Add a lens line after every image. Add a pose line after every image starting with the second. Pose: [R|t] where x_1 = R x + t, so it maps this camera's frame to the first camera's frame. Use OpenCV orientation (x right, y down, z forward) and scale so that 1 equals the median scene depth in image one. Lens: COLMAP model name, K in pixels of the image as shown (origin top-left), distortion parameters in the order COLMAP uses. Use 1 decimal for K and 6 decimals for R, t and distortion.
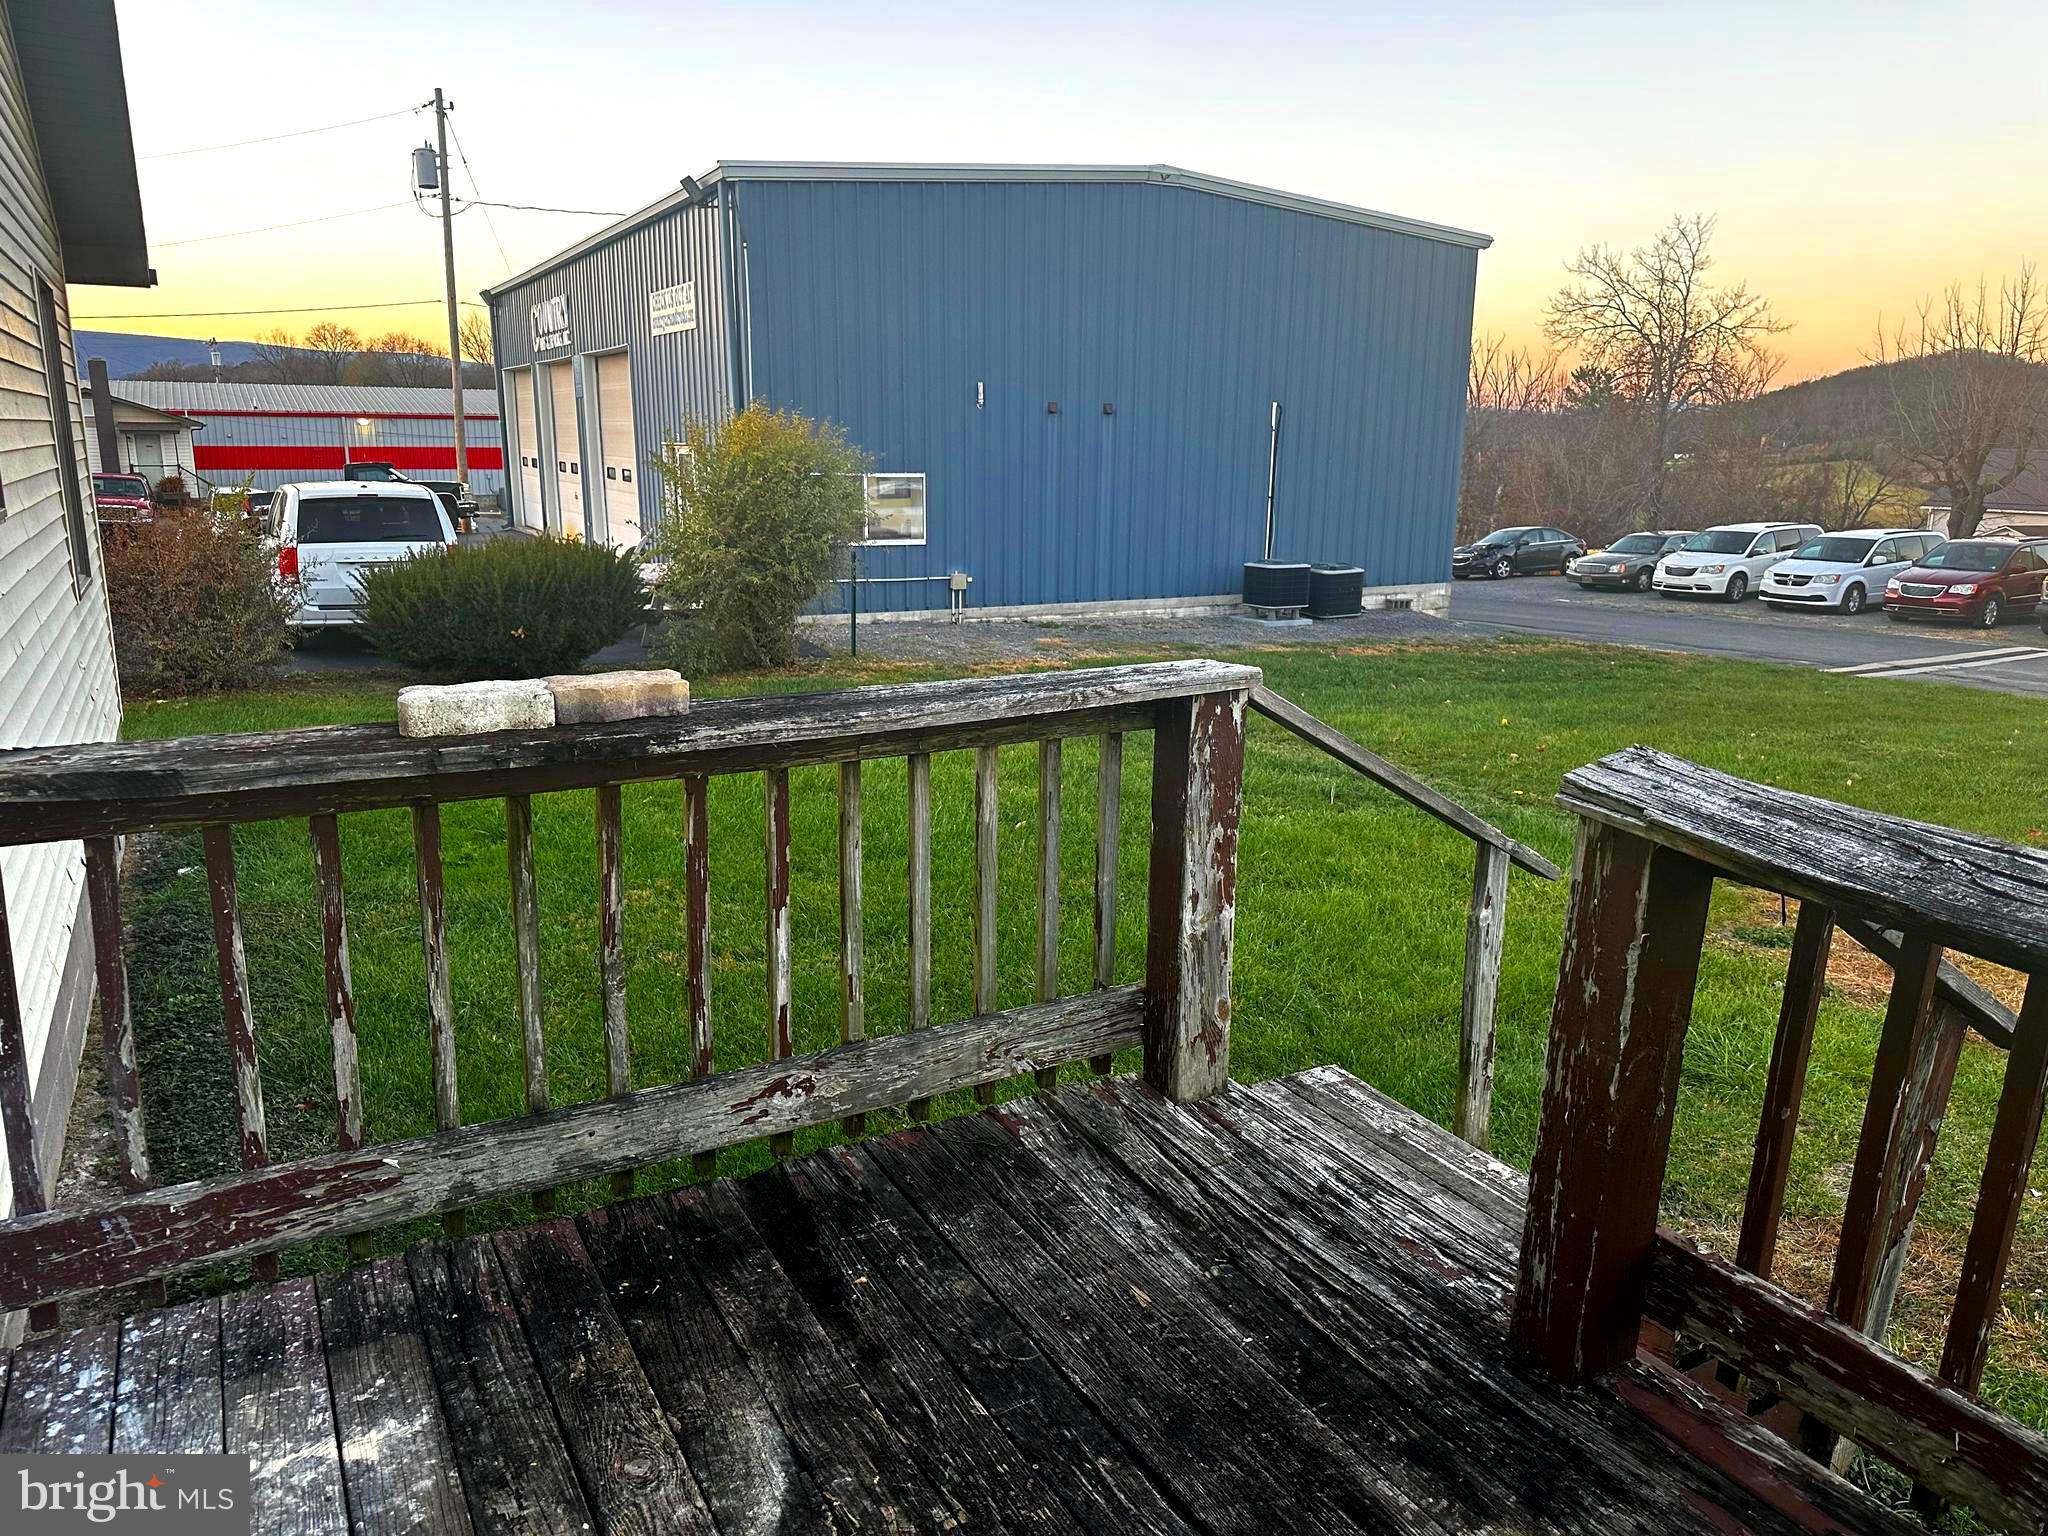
lens RADIAL K [[1439.7, 0, 1021.1], [0, 1439.7, 778.4], [0, 0, 1]] dist [0.040049, -0.062879]
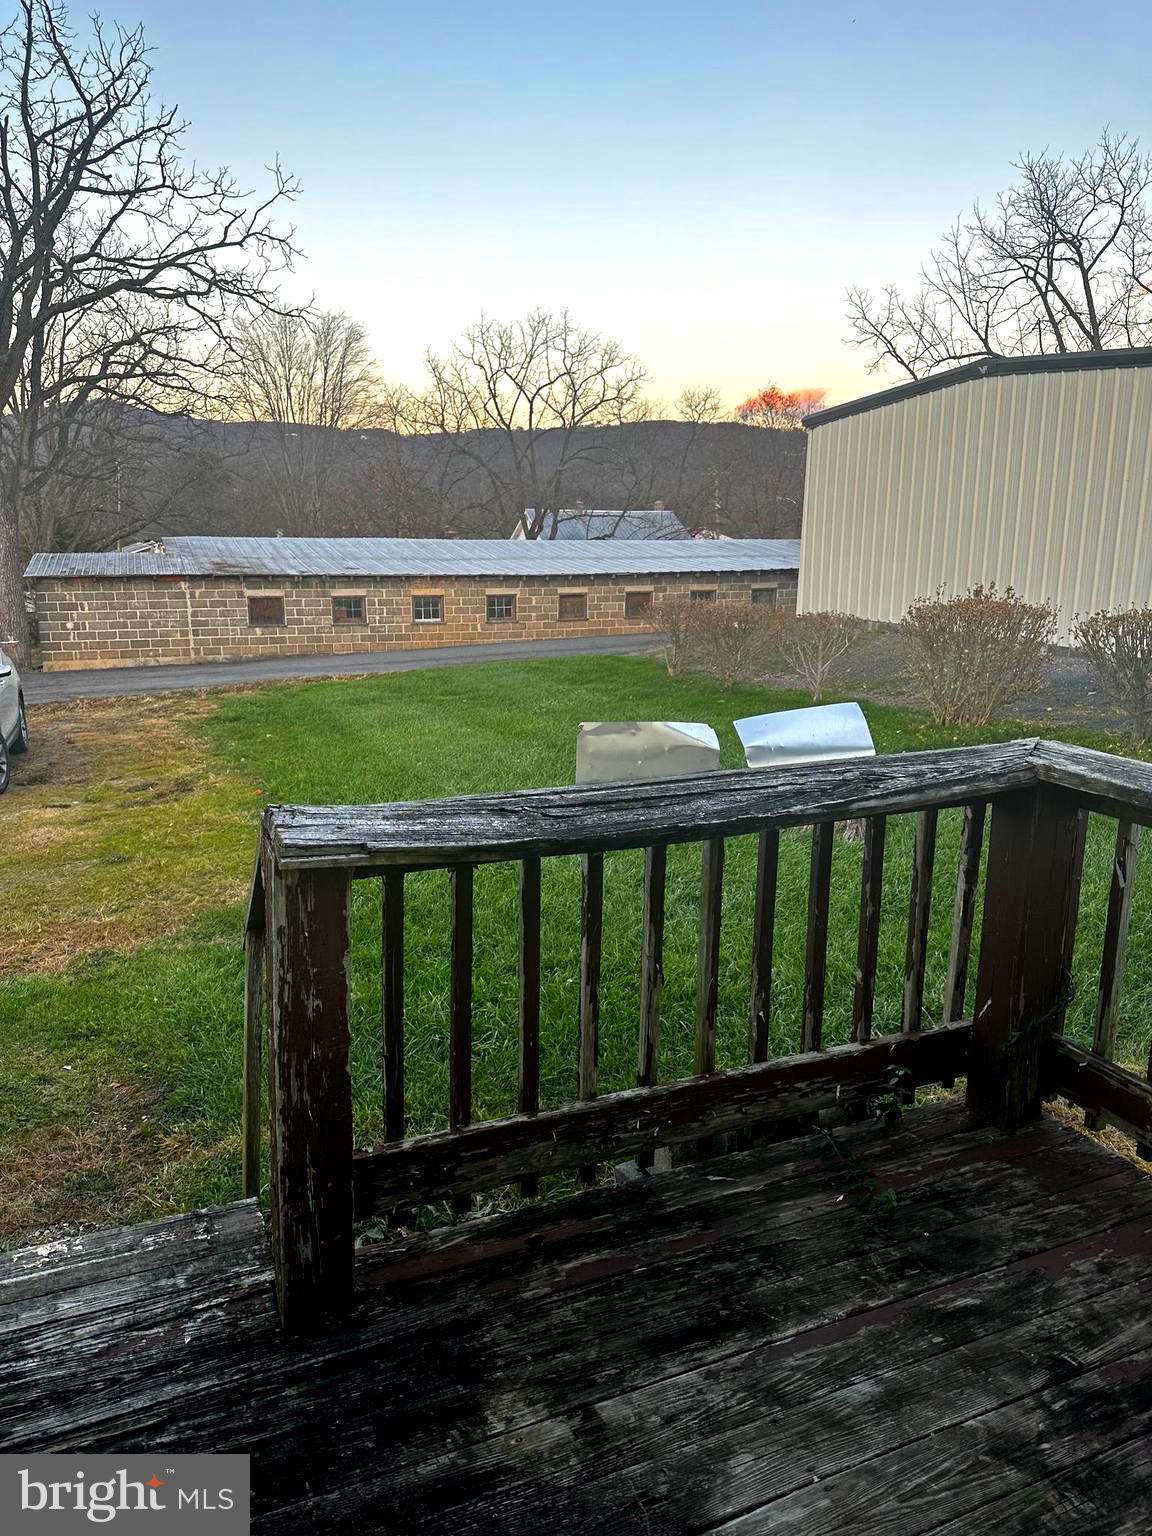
lens RADIAL K [[1079.7, 0, 571.0], [0, 1079.7, 768.1], [0, 0, 1]] dist [0.040049, -0.062879]
pose [[0.102853, -0.223117, 0.969350, -0.412804], [0.231226, 0.953186, 0.194862, -0.166960], [-0.967448, 0.204097, 0.149629, 0.596406]]
